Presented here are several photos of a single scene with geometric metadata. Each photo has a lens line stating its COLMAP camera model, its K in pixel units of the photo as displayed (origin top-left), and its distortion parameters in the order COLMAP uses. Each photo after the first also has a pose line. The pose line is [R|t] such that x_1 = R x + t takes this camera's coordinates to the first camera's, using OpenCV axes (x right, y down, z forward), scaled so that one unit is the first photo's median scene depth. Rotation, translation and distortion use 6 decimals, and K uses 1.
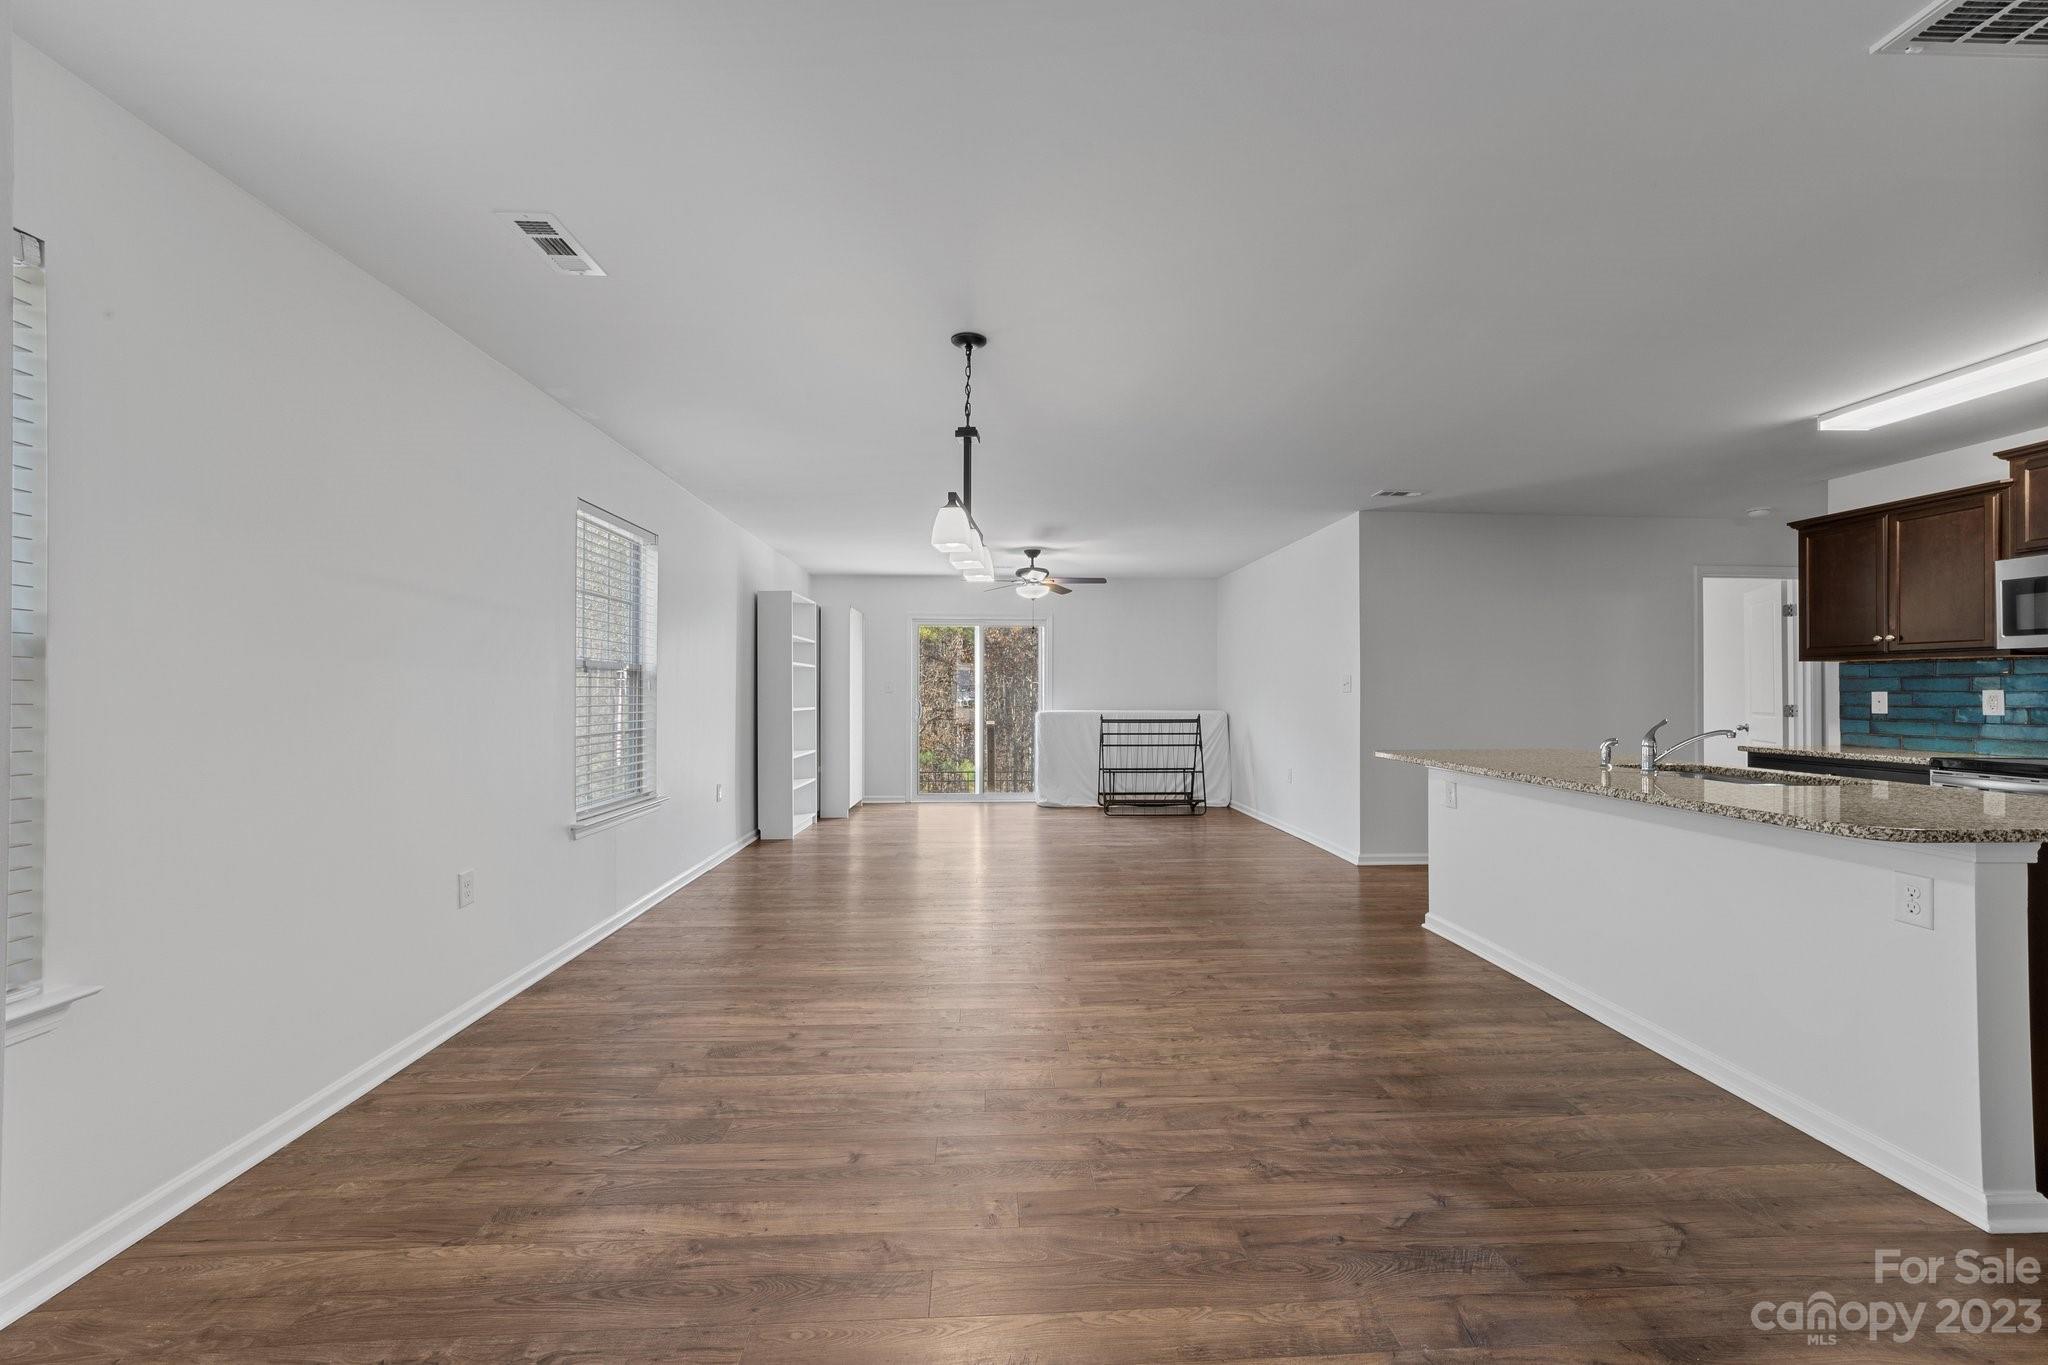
lens RADIAL K [[792.1, 0, 1031.3], [0, 792.1, 688.4], [0, 0, 1]] dist [-0.012695, 0.006002]
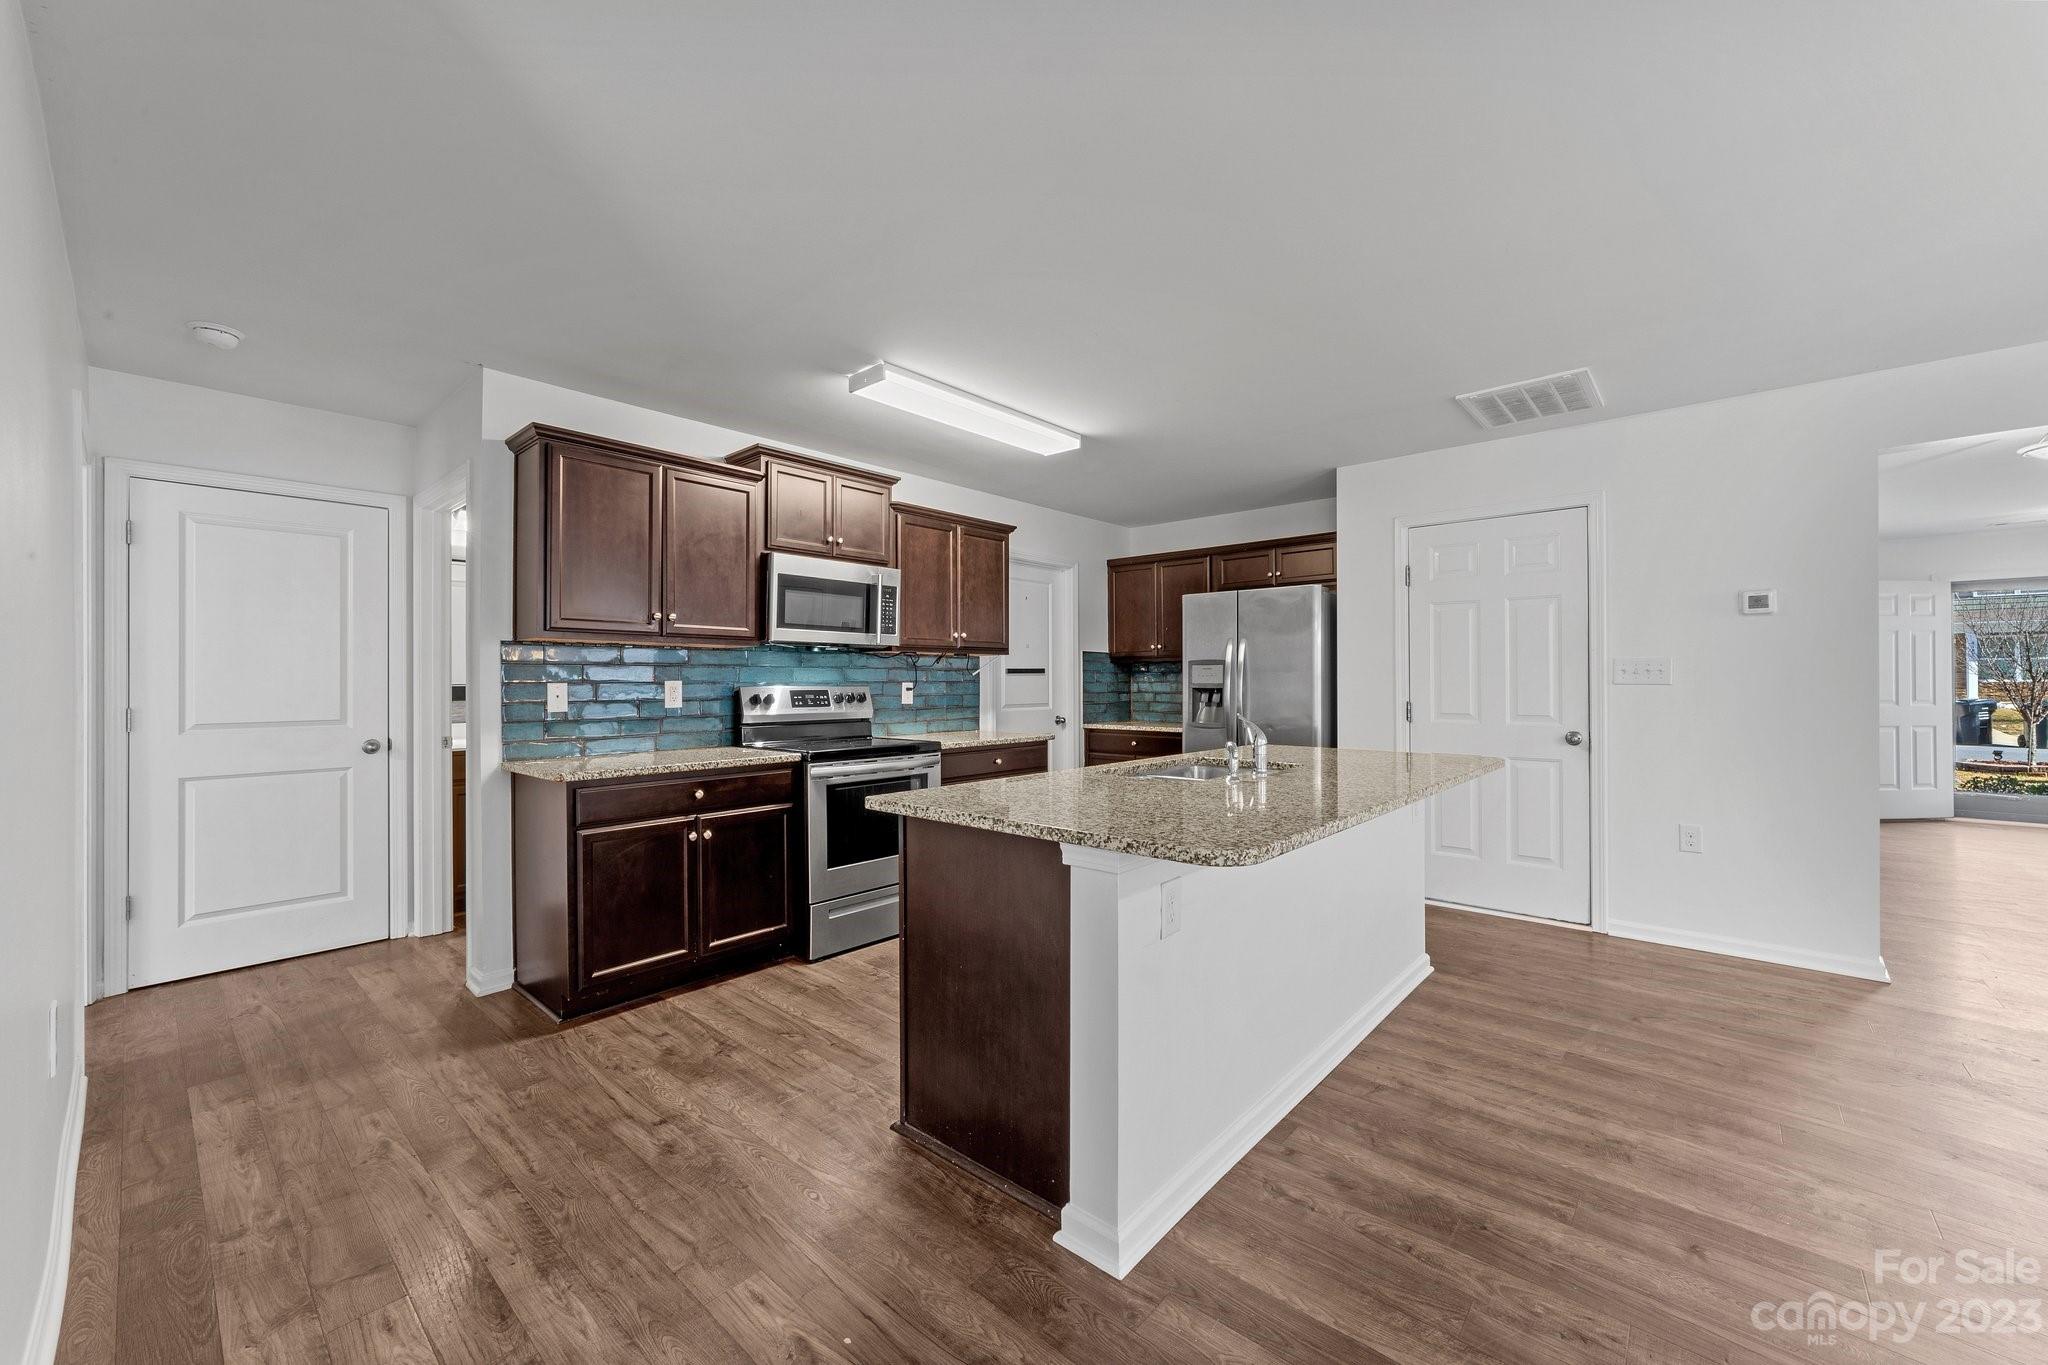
lens RADIAL K [[792.1, 0, 1024.9], [0, 792.1, 673.1], [0, 0, 1]] dist [-0.012695, 0.006002]
pose [[-0.706116, 0.008338, 0.708047, 0.255244], [-0.000819, 0.999920, -0.012592, 0.004166], [-0.708096, -0.009472, -0.706053, 1.354348]]
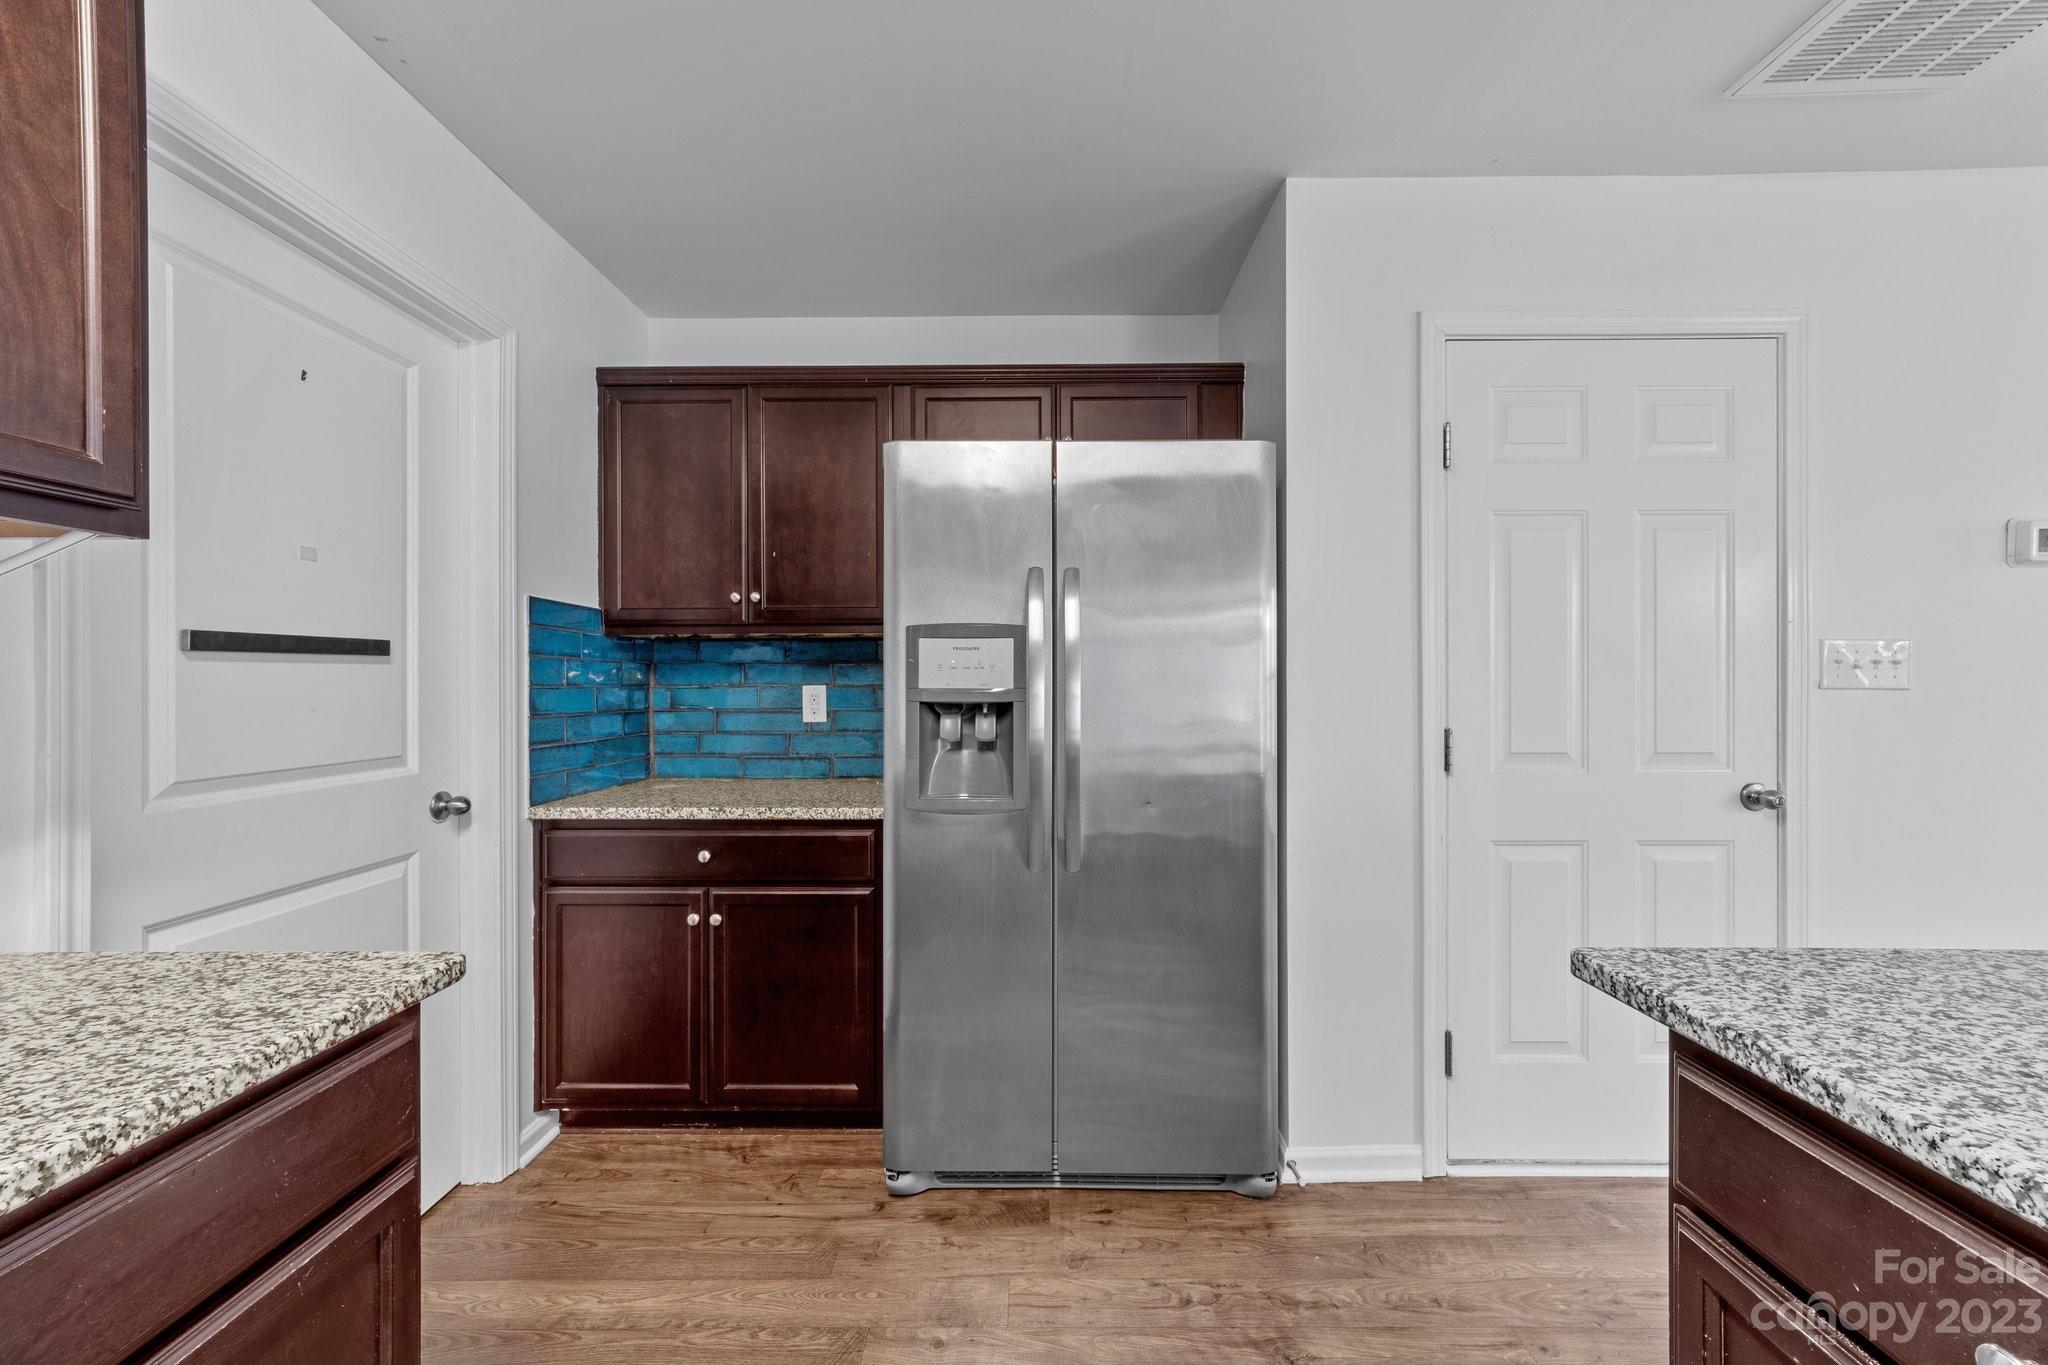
lens RADIAL K [[792.1, 0, 1029.5], [0, 792.1, 676.7], [0, 0, 1]] dist [-0.012695, 0.006002]
pose [[-0.997730, 0.001871, 0.067318, 0.889545], [0.001099, 0.999933, -0.011514, 0.002596], [-0.067335, -0.011414, -0.997665, 0.698575]]
